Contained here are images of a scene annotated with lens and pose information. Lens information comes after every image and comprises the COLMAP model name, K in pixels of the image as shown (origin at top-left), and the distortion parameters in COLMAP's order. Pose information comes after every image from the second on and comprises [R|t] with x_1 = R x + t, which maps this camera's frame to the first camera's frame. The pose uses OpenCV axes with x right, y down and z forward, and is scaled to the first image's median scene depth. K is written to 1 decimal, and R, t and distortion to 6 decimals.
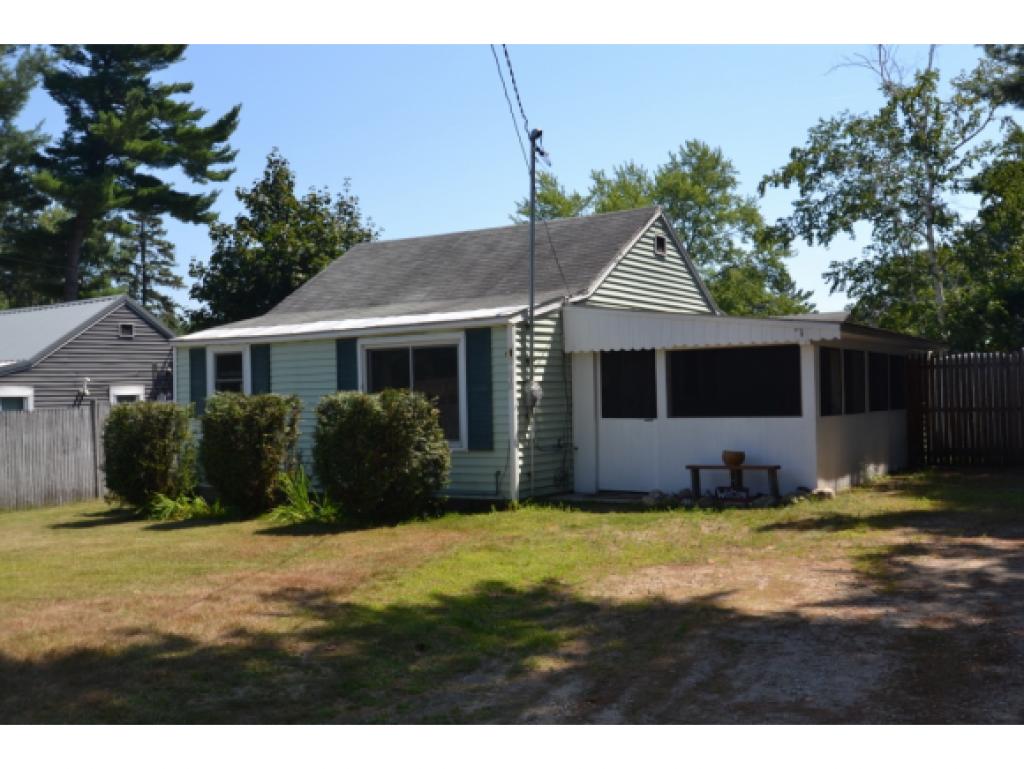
lens RADIAL K [[1038.0, 0, 500.4], [0, 1038.0, 383.1], [0, 0, 1]] dist [-0.074343, 0.018119]
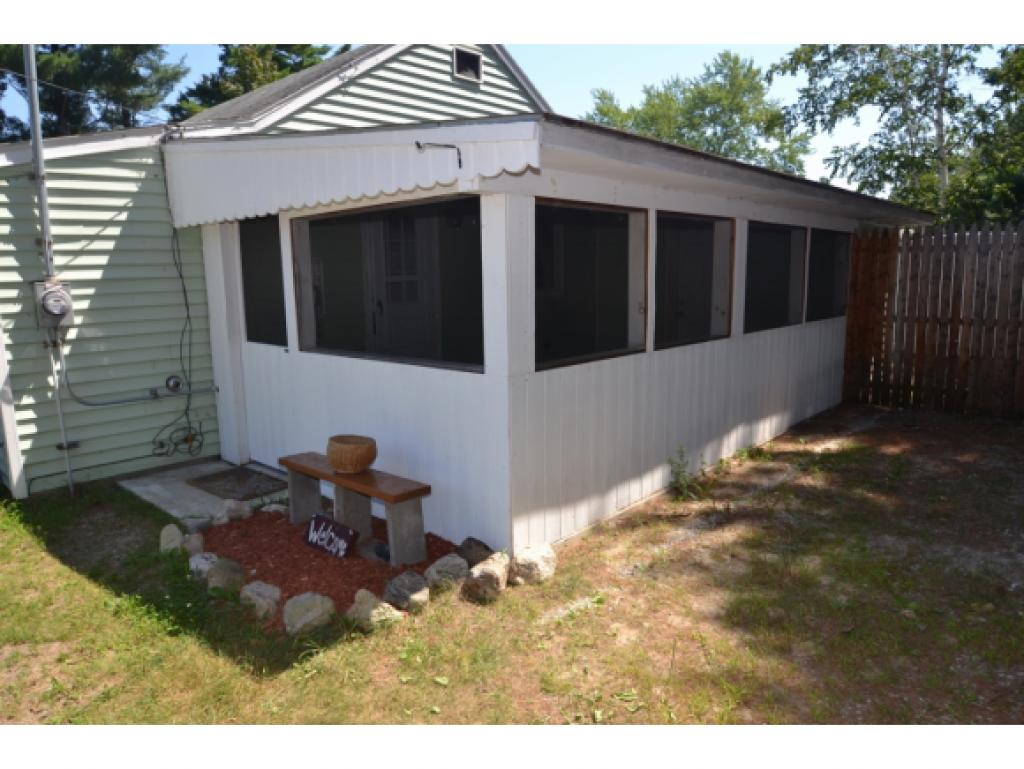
lens RADIAL K [[653.5, 0, 512.0], [0, 653.5, 384.5], [0, 0, 1]] dist [-0.007038, -0.025592]
pose [[0.984551, 0.029805, -0.172541, 0.155869], [0.002668, 0.982738, 0.184983, -0.005025], [0.175076, -0.182586, 0.967477, 0.333562]]
